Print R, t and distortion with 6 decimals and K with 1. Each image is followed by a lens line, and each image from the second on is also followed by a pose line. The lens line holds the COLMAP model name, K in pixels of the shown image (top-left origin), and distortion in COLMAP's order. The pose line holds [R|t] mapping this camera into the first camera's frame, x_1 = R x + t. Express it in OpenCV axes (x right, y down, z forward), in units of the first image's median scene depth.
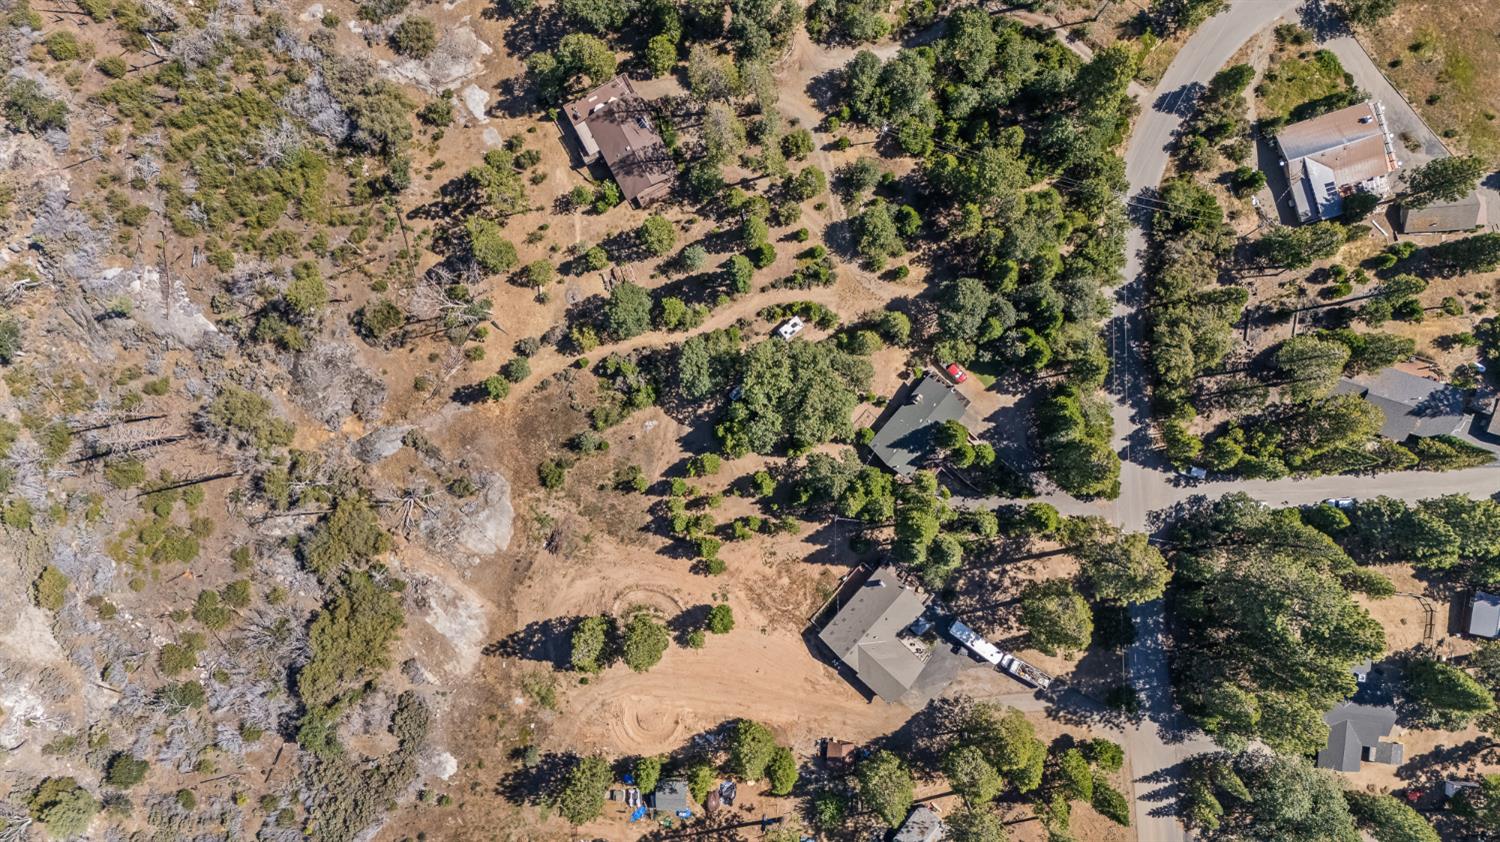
lens RADIAL K [[1099.1, 0, 741.4], [0, 1099.1, 419.3], [0, 0, 1]] dist [0.080082, -0.078181]
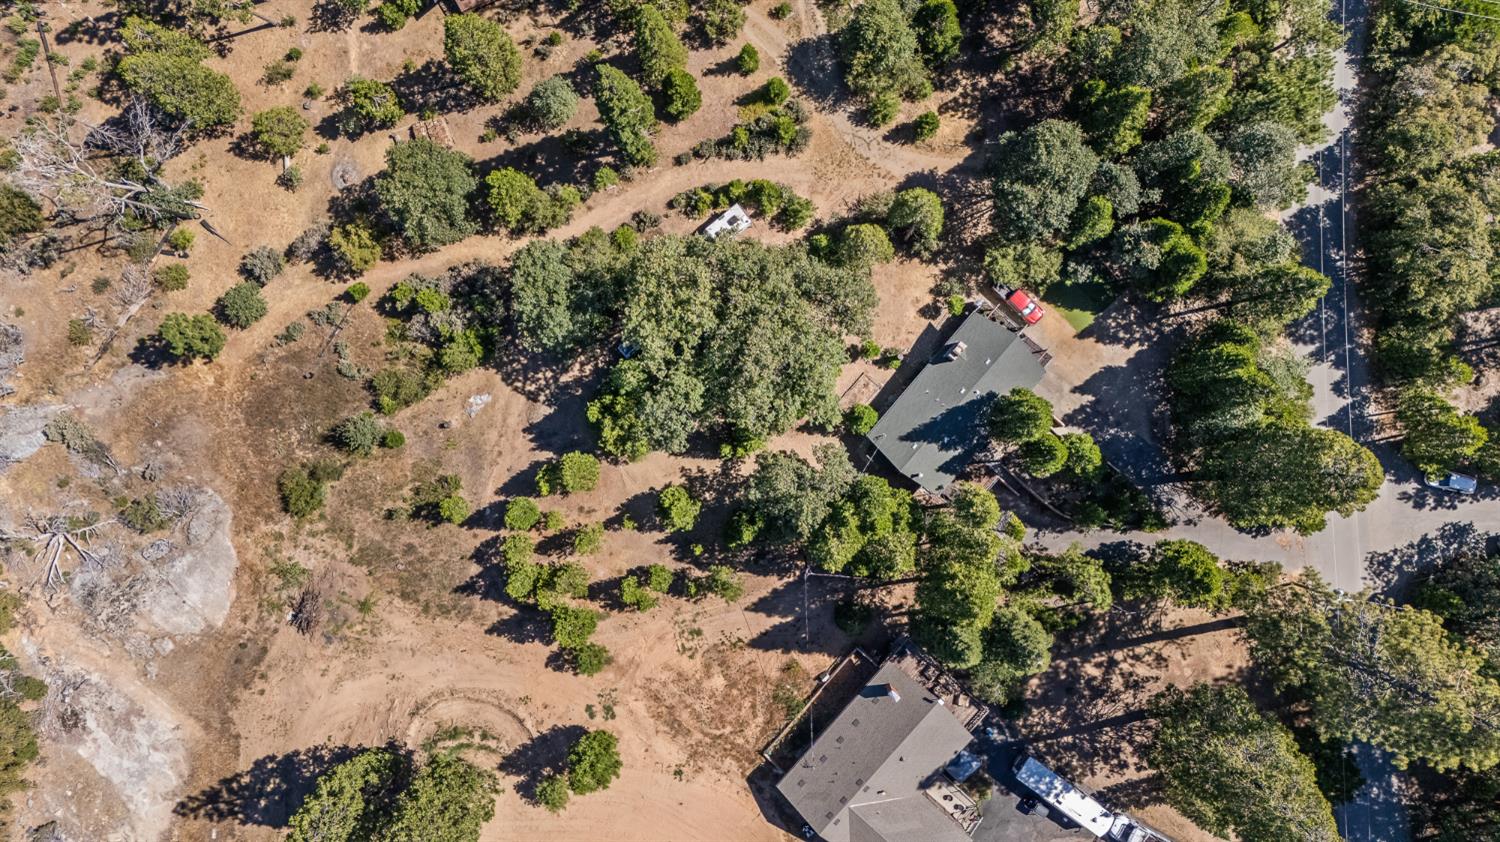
lens RADIAL K [[1099.1, 0, 738.3], [0, 1099.1, 420.8], [0, 0, 1]] dist [0.080082, -0.078181]
pose [[0.999990, -0.004233, 0.001707, 0.049191], [0.004220, 0.999965, 0.007255, 0.011119], [-0.001738, -0.007248, 0.999972, 0.438818]]
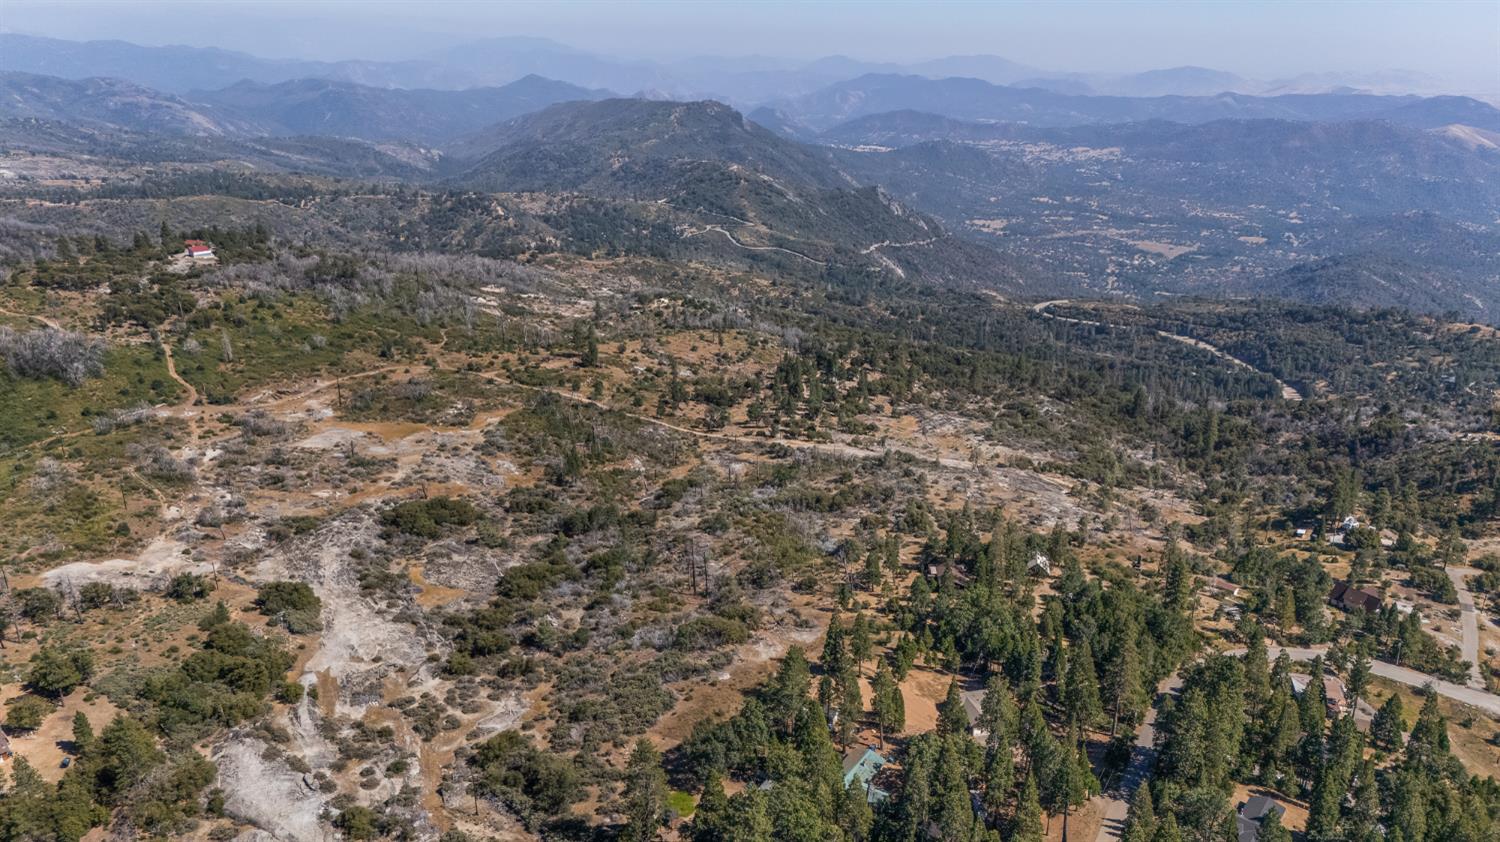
lens RADIAL K [[1099.1, 0, 750.6], [0, 1099.1, 432.7], [0, 0, 1]] dist [0.080082, -0.078181]
pose [[0.847243, 0.207255, -0.489105, 0.565213], [-0.530583, 0.285640, -0.798054, 1.600219], [-0.025693, 0.935657, 0.351973, -0.006177]]
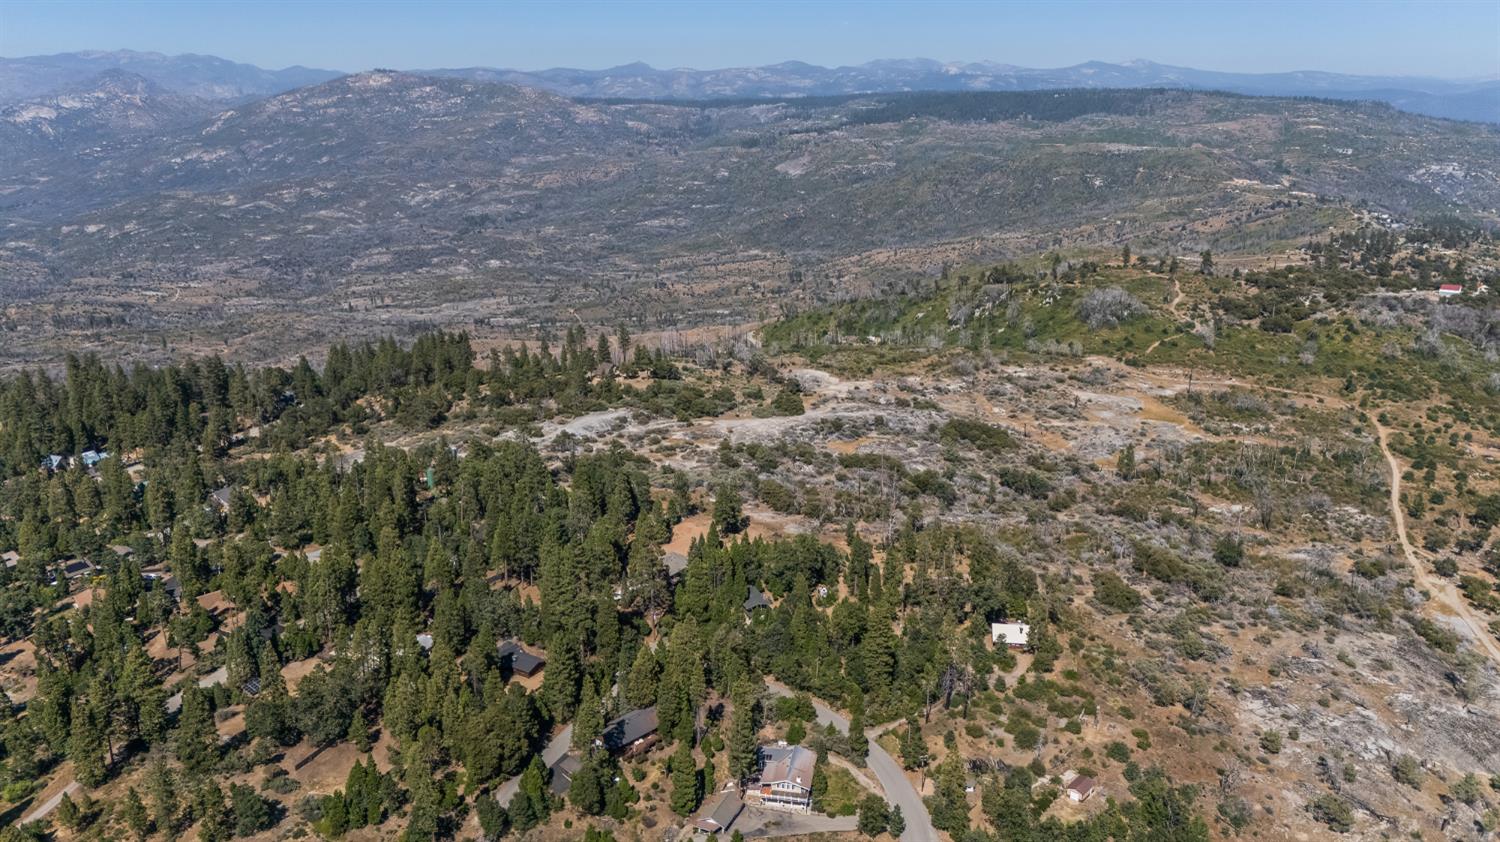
lens RADIAL K [[1099.1, 0, 750.4], [0, 1099.1, 430.1], [0, 0, 1]] dist [0.080082, -0.078181]
pose [[-0.452085, 0.271558, -0.849633, 1.699744], [-0.891941, -0.129283, 0.433275, -0.781904], [0.007817, 0.953699, 0.300660, 0.124503]]
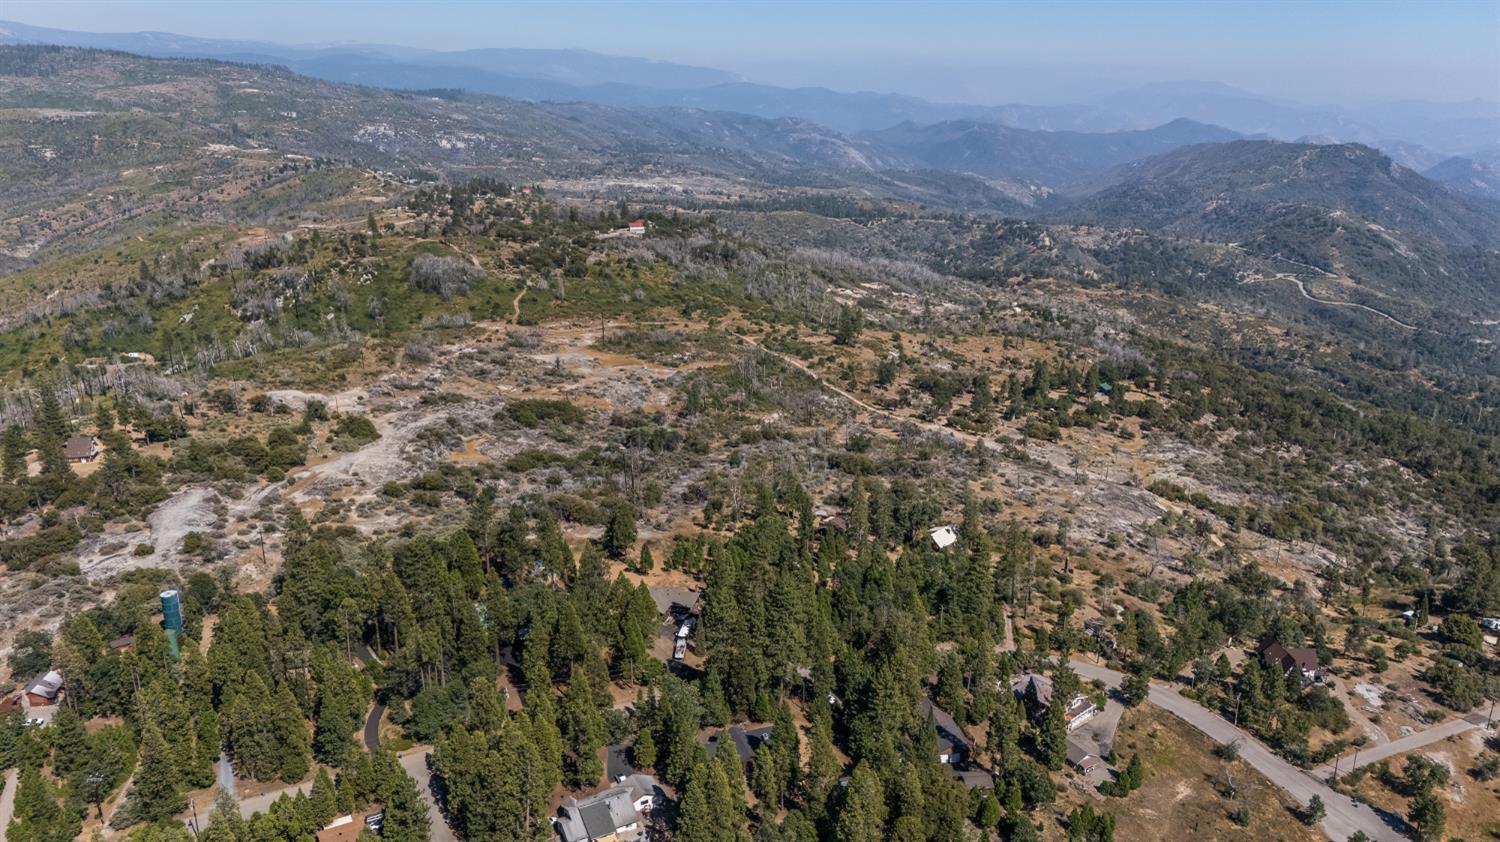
lens RADIAL K [[1099.1, 0, 750.2], [0, 1099.1, 431.8], [0, 0, 1]] dist [0.080082, -0.078181]
pose [[0.434075, 0.301210, -0.849029, 1.595159], [-0.900740, 0.128725, -0.414845, 0.769264], [-0.015665, 0.944829, 0.327189, 0.131395]]
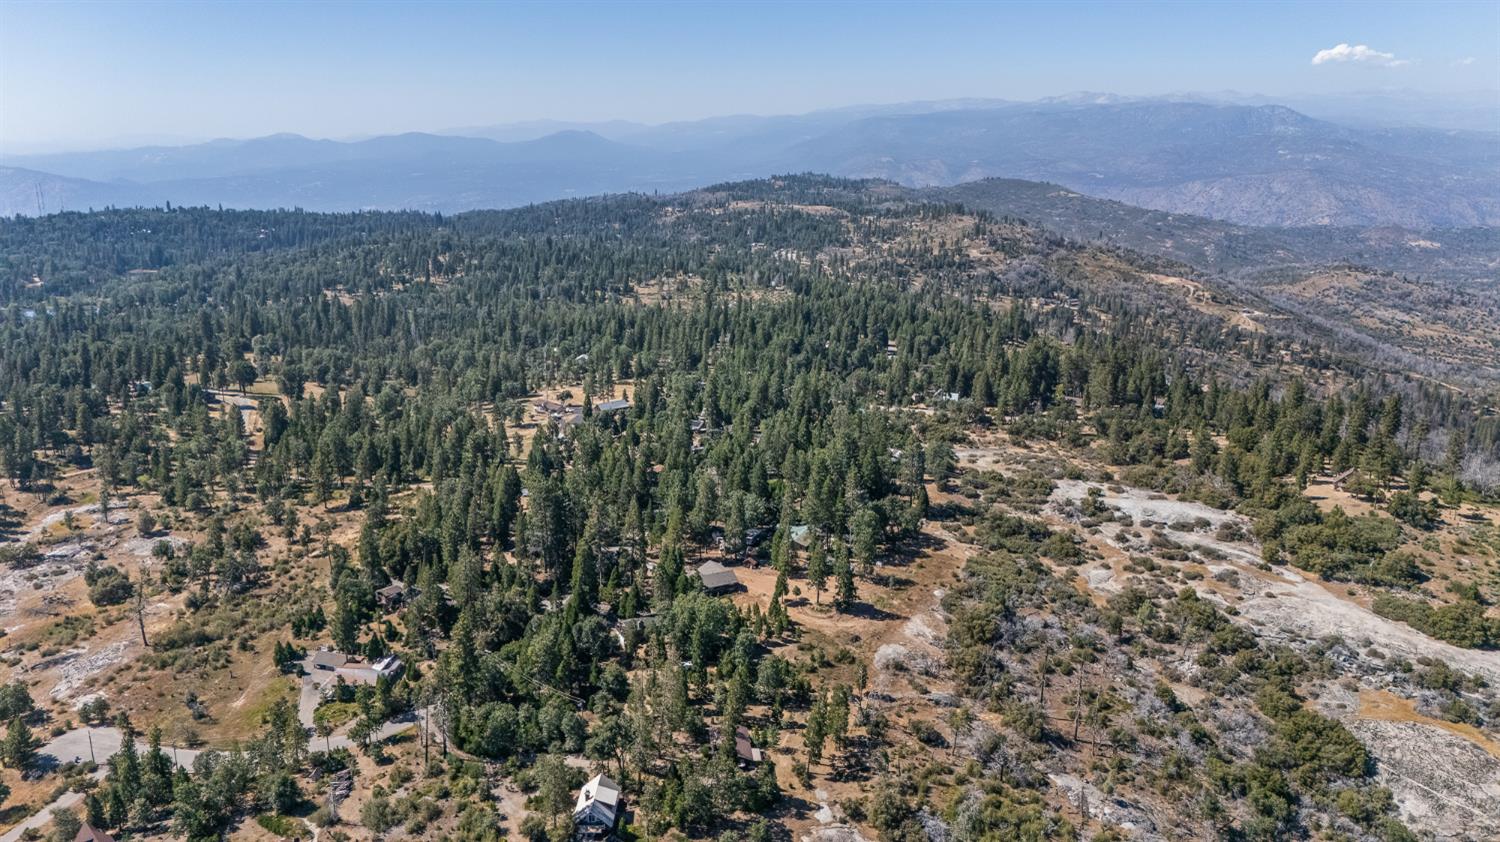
lens RADIAL K [[1099.1, 0, 755.3], [0, 1099.1, 416.5], [0, 0, 1]] dist [0.080082, -0.078181]
pose [[-0.931400, -0.066555, 0.357861, -0.633897], [0.363167, -0.236273, 0.901268, -1.473427], [0.024569, 0.969405, 0.244236, 0.214164]]
